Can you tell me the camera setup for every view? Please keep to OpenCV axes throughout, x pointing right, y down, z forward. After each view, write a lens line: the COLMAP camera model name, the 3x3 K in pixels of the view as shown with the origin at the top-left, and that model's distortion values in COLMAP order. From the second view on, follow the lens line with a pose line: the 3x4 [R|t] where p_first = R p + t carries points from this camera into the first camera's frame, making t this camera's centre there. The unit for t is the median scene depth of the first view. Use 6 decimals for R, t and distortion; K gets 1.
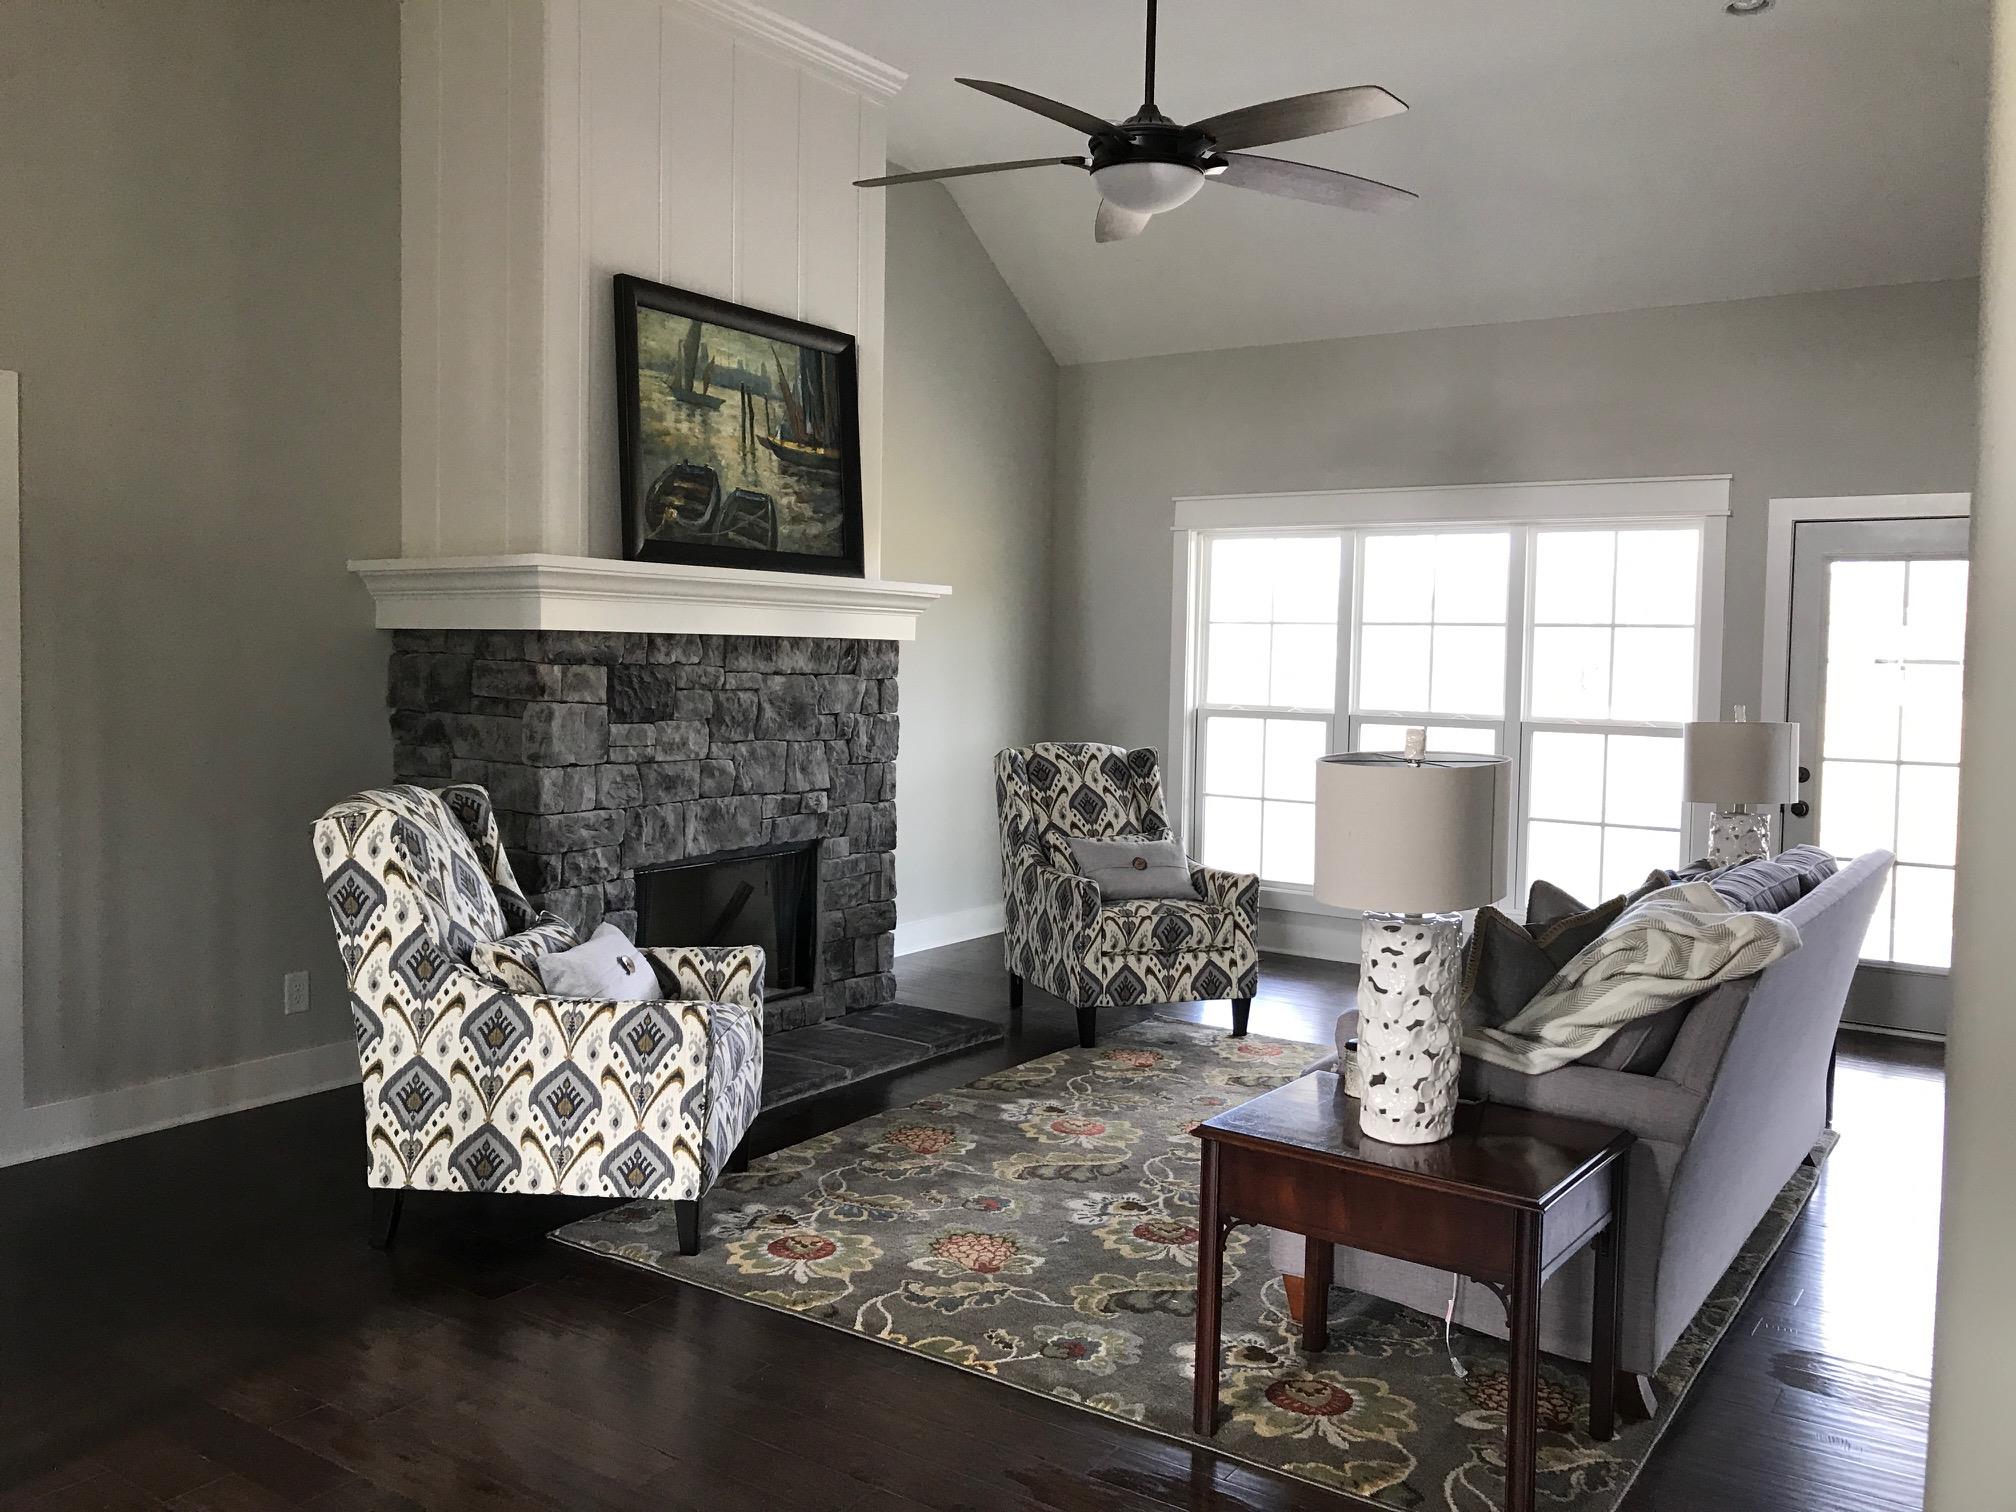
lens RADIAL K [[1651.5, 0, 1009.1], [0, 1651.5, 746.6], [0, 0, 1]] dist [0.095411, -0.000127]
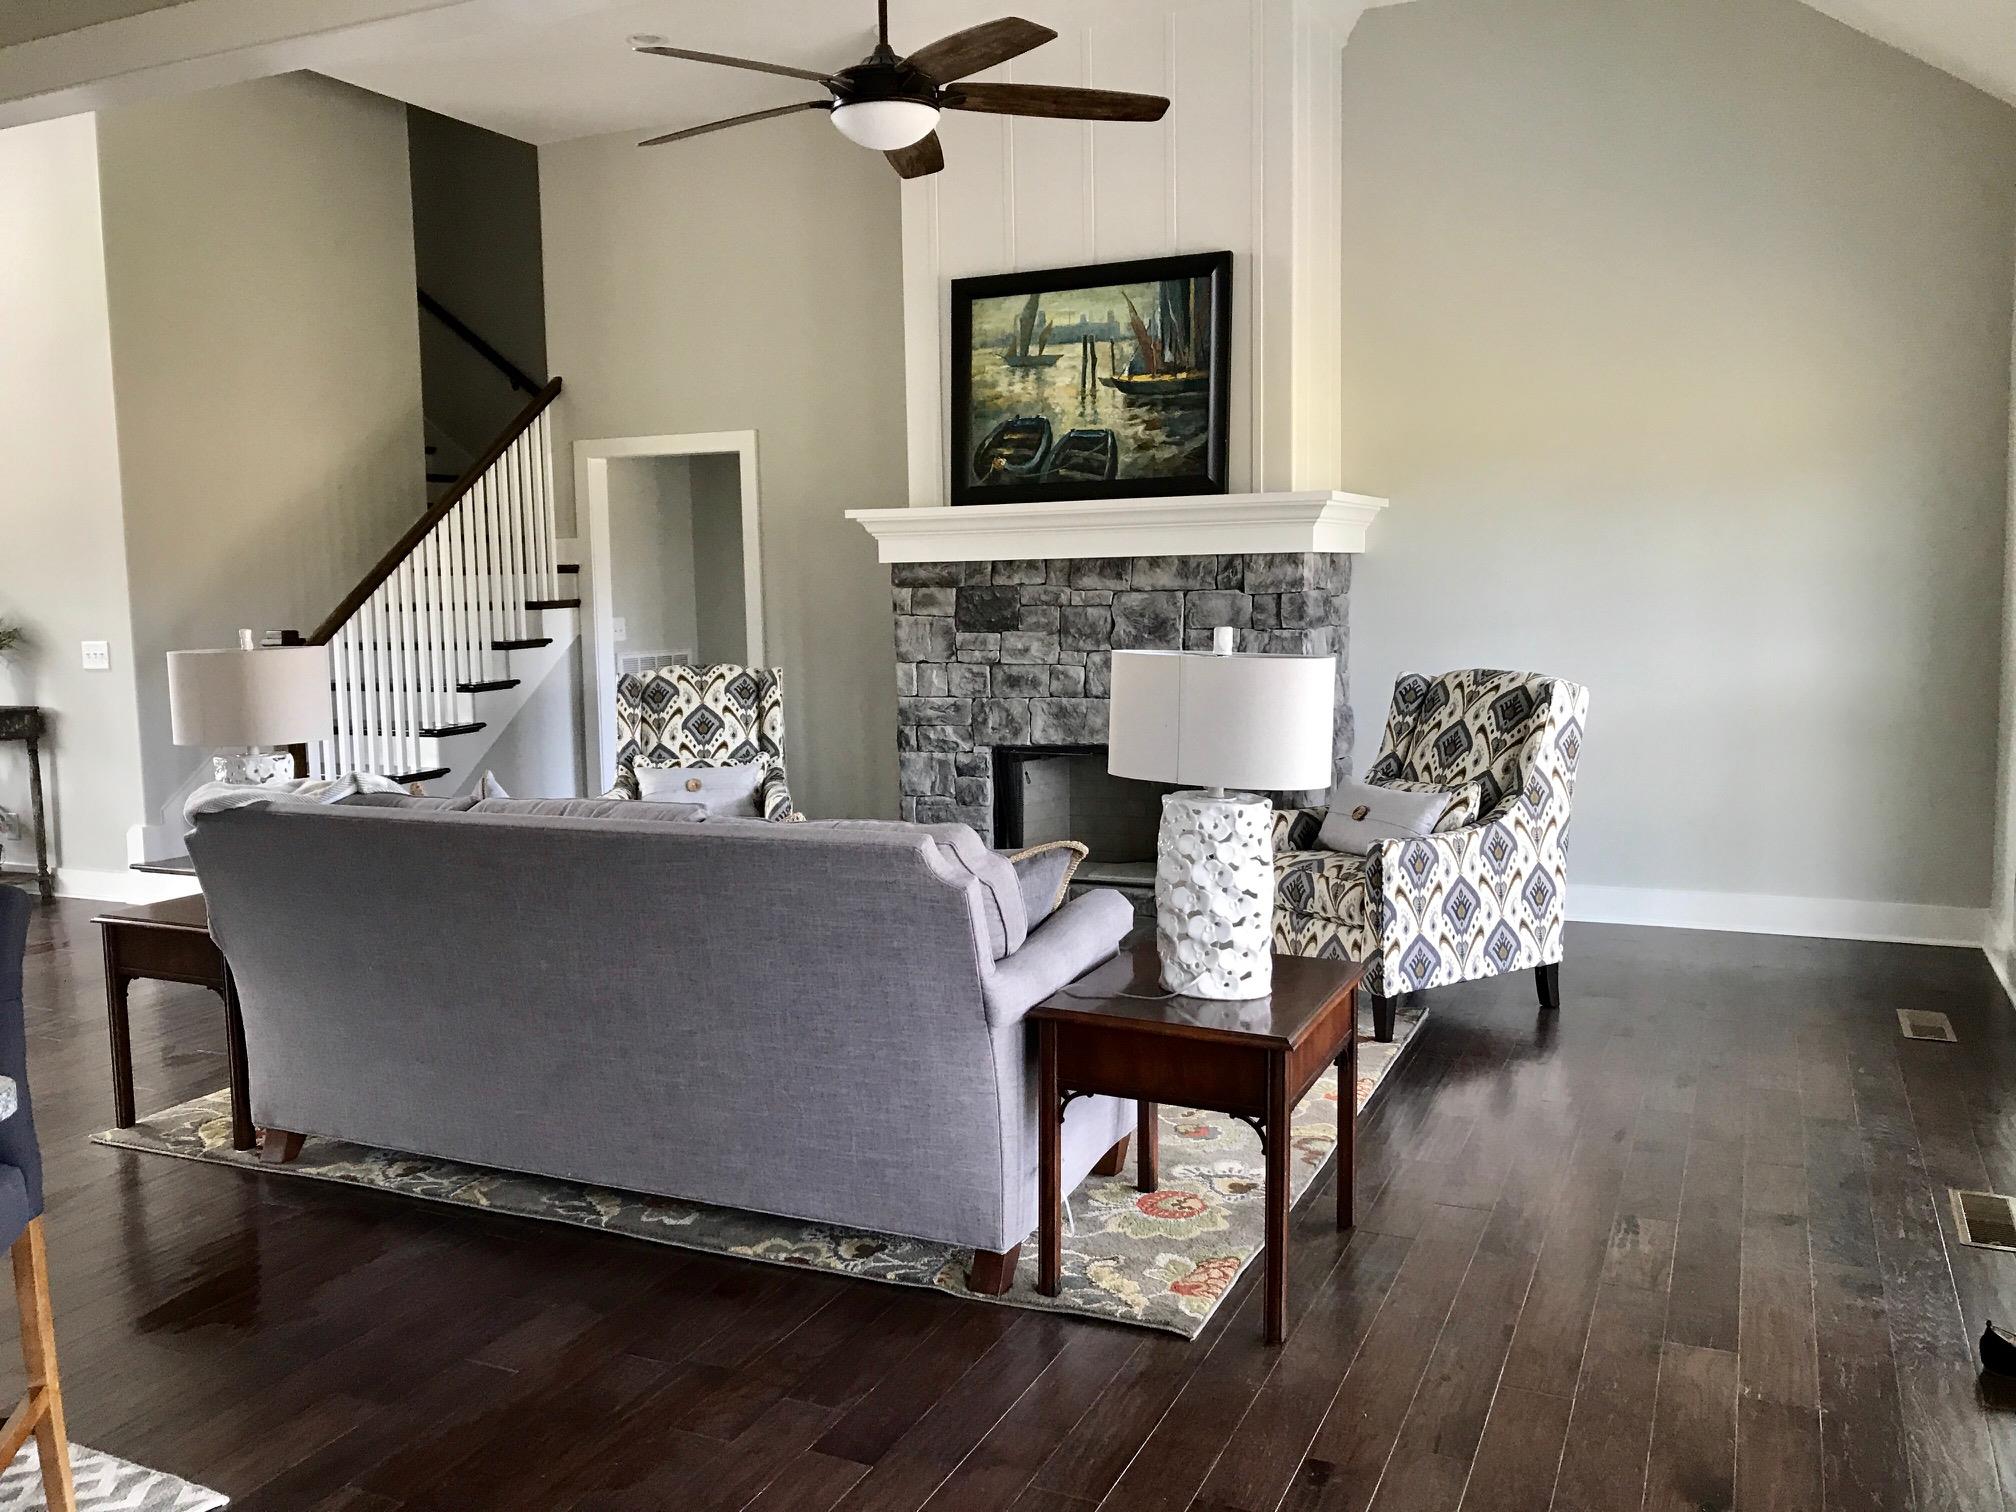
lens RADIAL K [[1651.5, 0, 1005.4], [0, 1651.5, 765.5], [0, 0, 1]] dist [0.095411, -0.000127]
pose [[0.162574, 0.094425, -0.982168, 0.992949], [-0.032933, 0.995375, 0.090244, -0.026276], [0.986147, 0.017675, 0.164932, 0.776781]]
